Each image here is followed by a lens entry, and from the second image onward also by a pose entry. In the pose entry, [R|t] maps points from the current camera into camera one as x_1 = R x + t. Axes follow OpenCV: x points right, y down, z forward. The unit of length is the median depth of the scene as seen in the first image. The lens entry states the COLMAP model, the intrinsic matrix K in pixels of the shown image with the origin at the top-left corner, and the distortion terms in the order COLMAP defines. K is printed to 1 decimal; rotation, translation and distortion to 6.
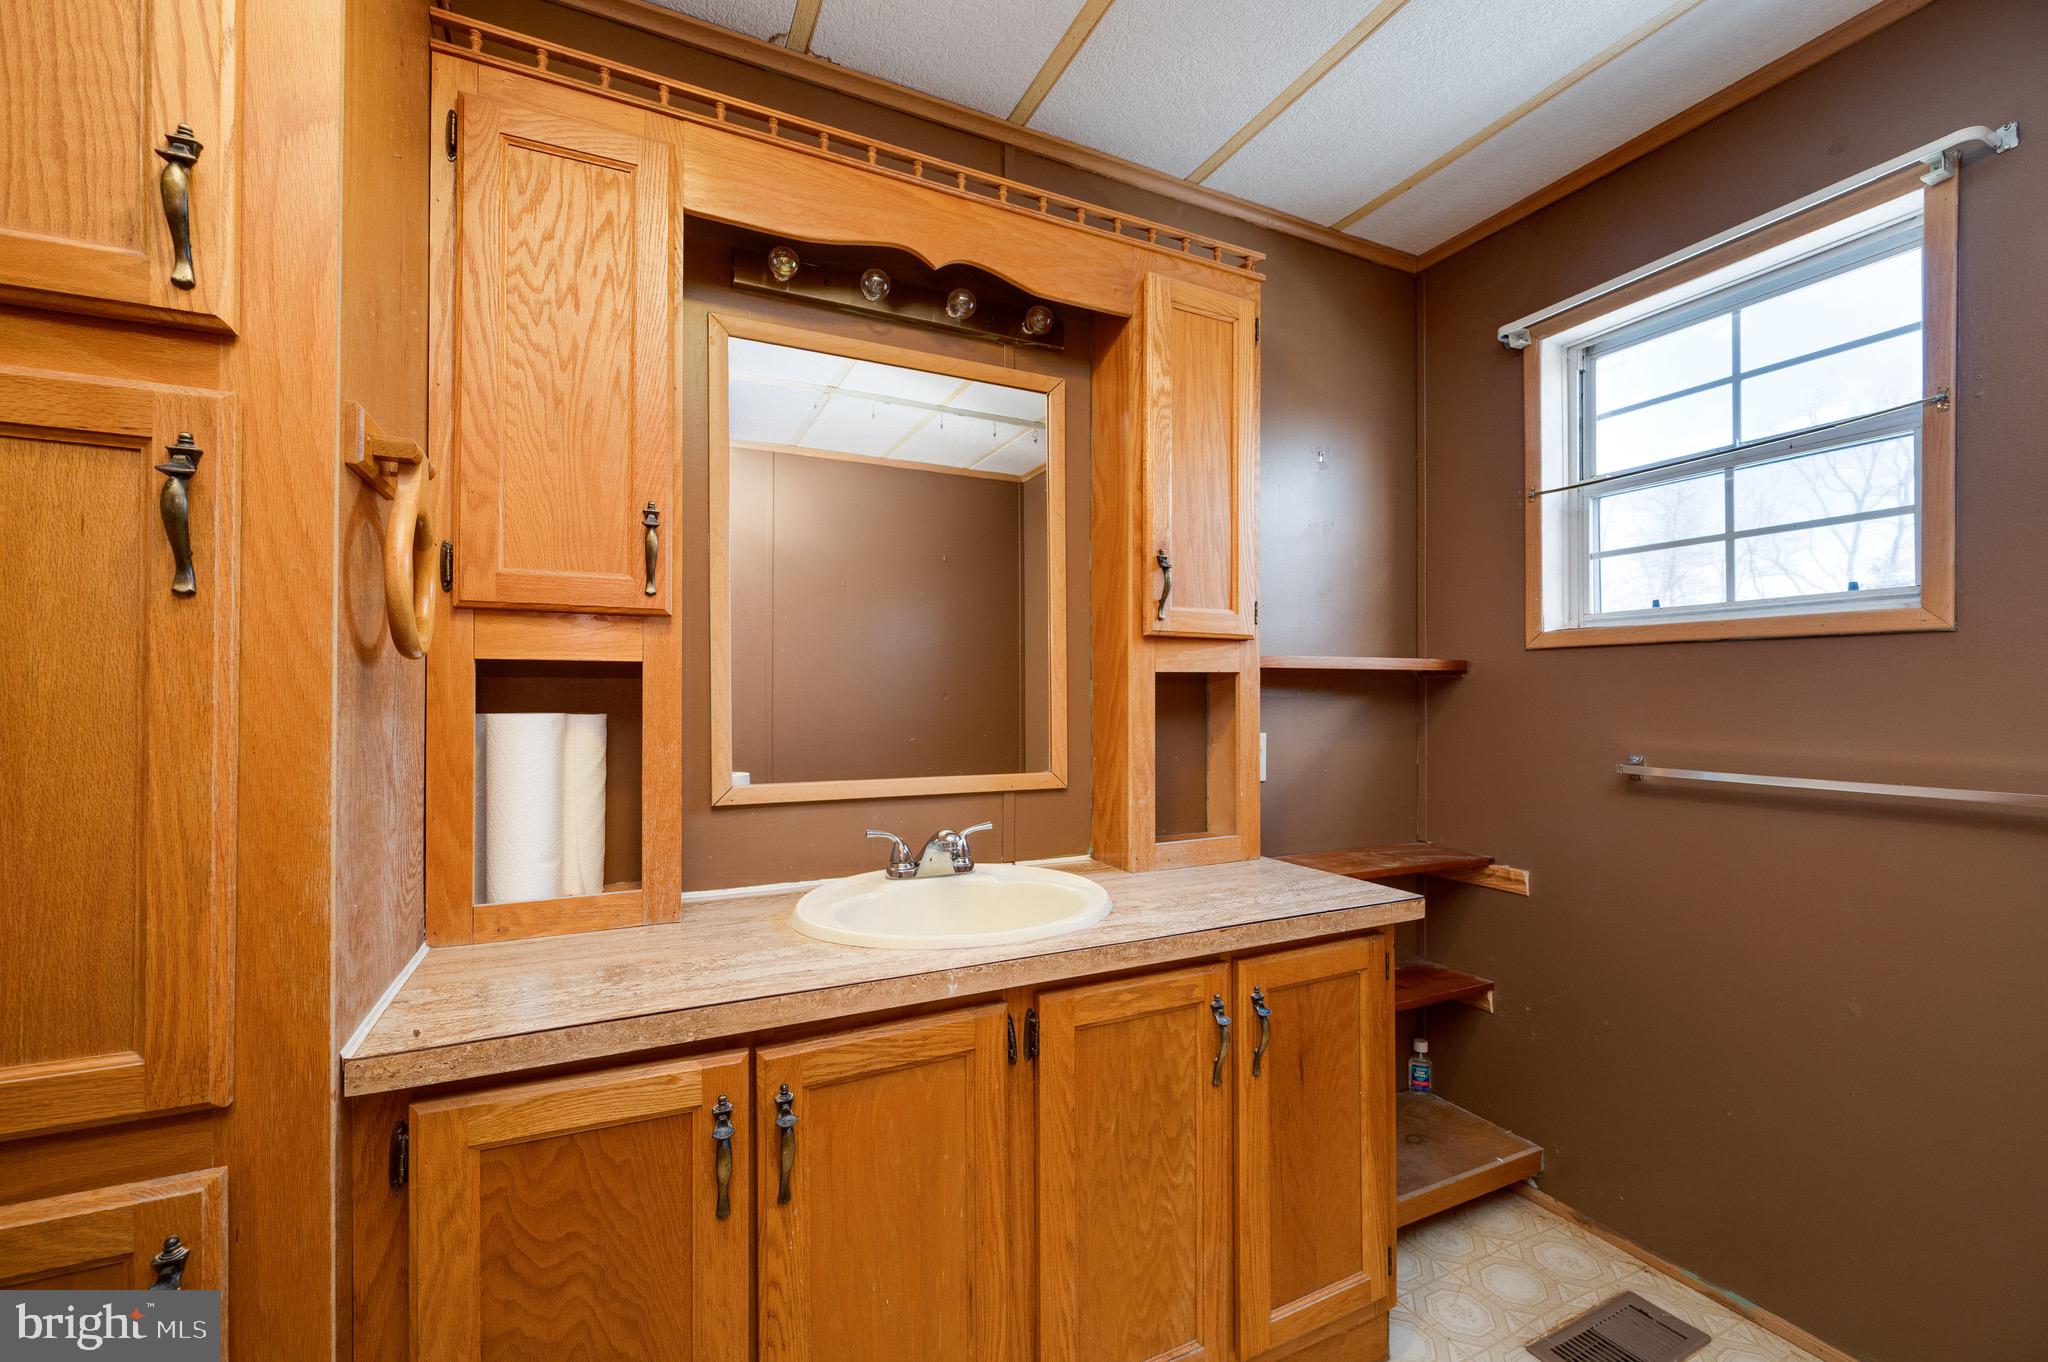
lens RADIAL K [[828.4, 0, 1030.9], [0, 828.4, 691.1], [0, 0, 1]] dist [-0.003855, -0.000502]
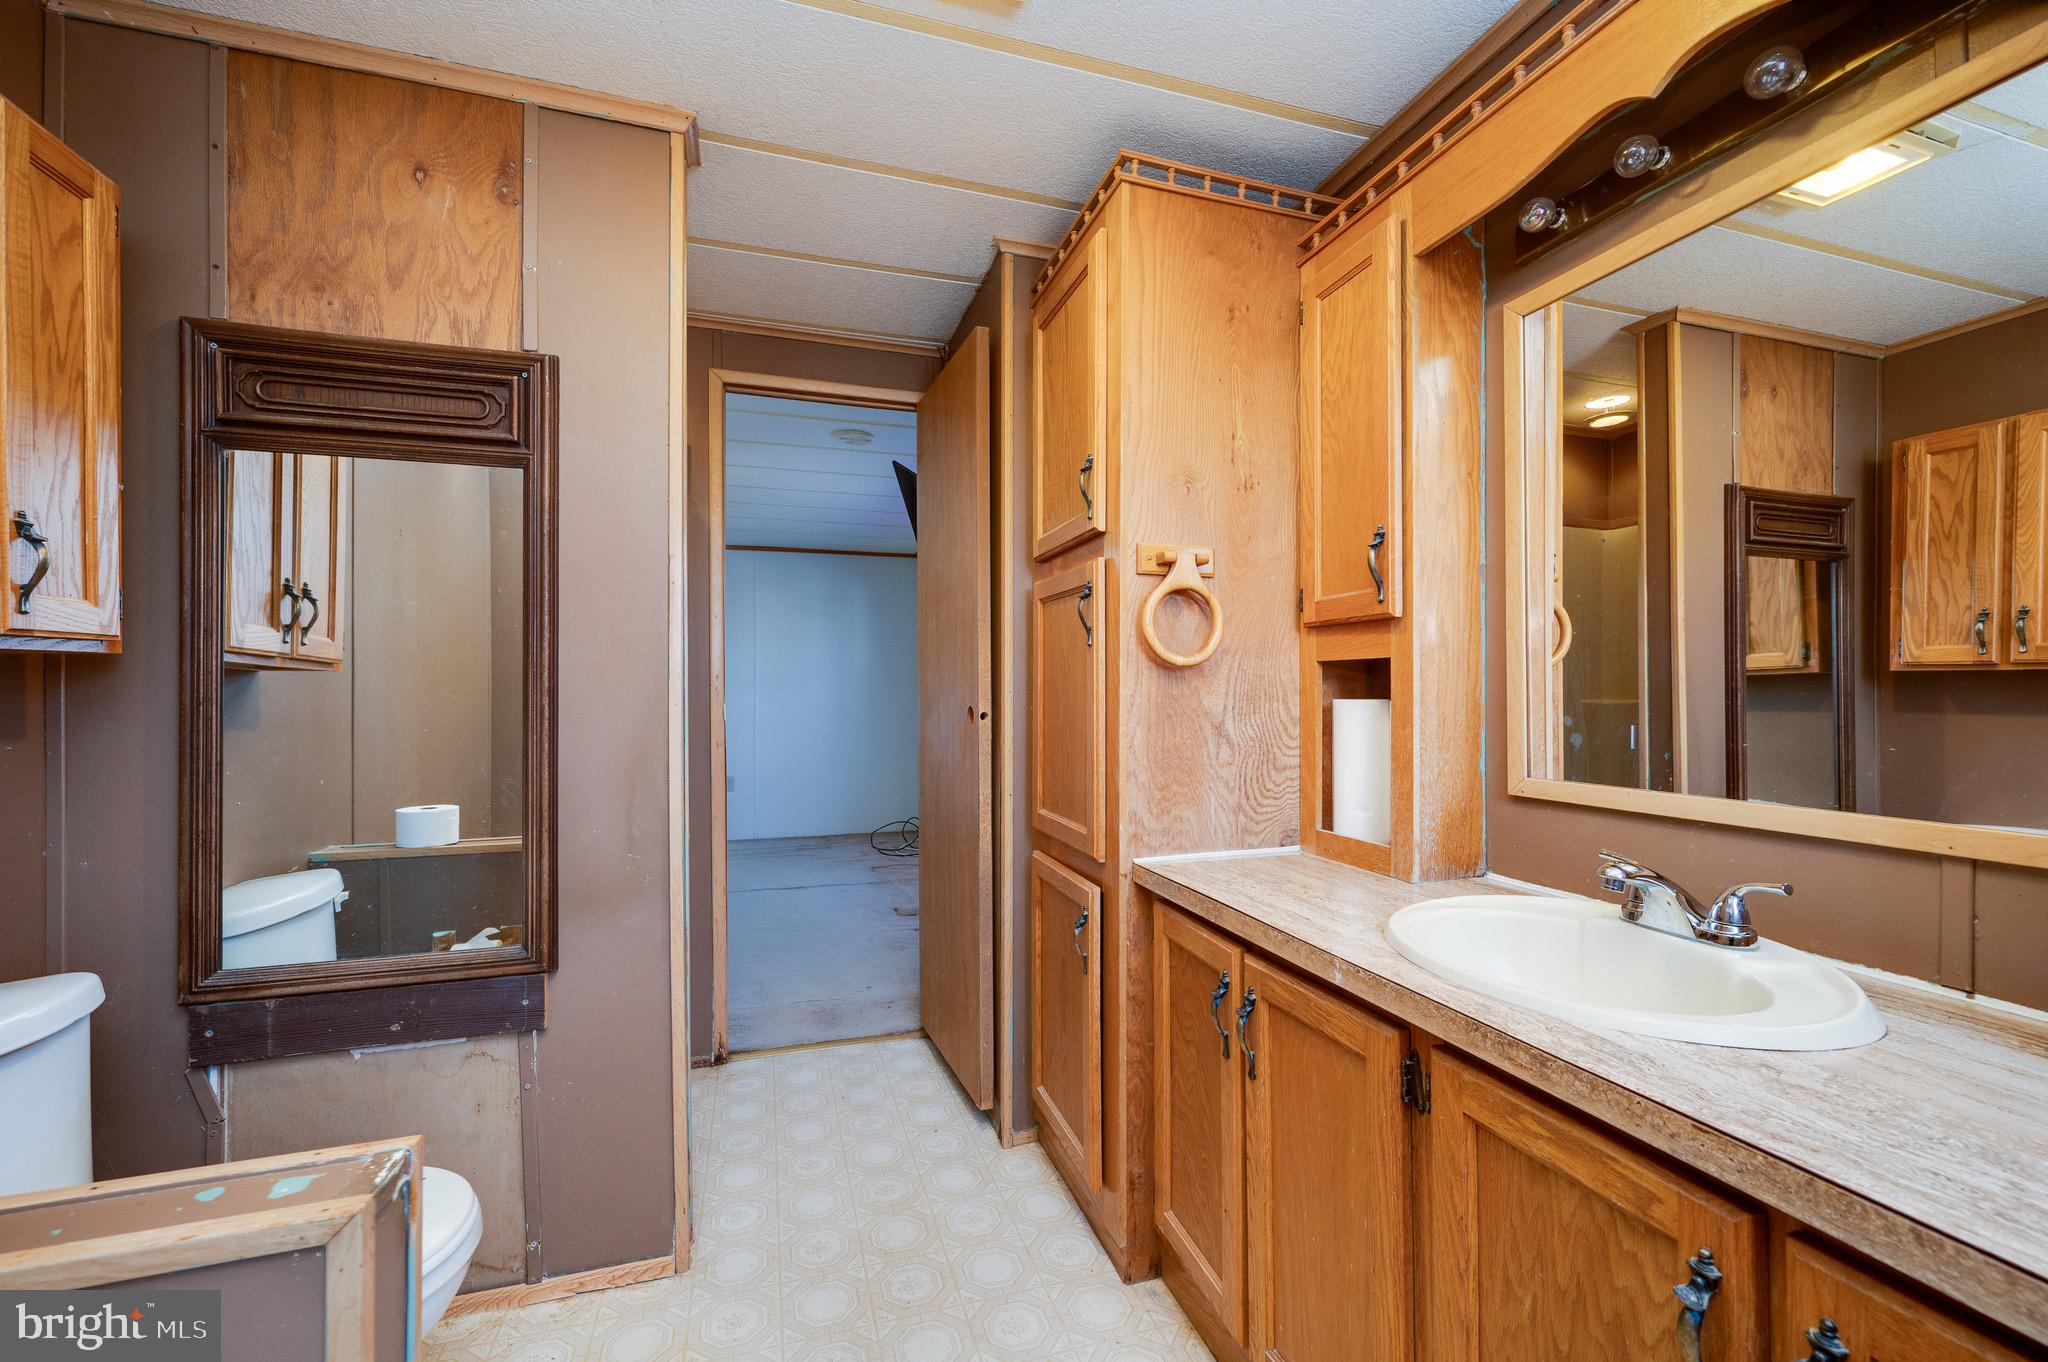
lens RADIAL K [[795.3, 0, 1029.7], [0, 795.3, 686.4], [0, 0, 1]] dist [-0.002969, -0.000189]
pose [[-0.117226, -0.006816, -0.993082, 0.805614], [0.009181, 0.999926, -0.007946, 0.011832], [0.993063, -0.010049, -0.117155, 0.667129]]
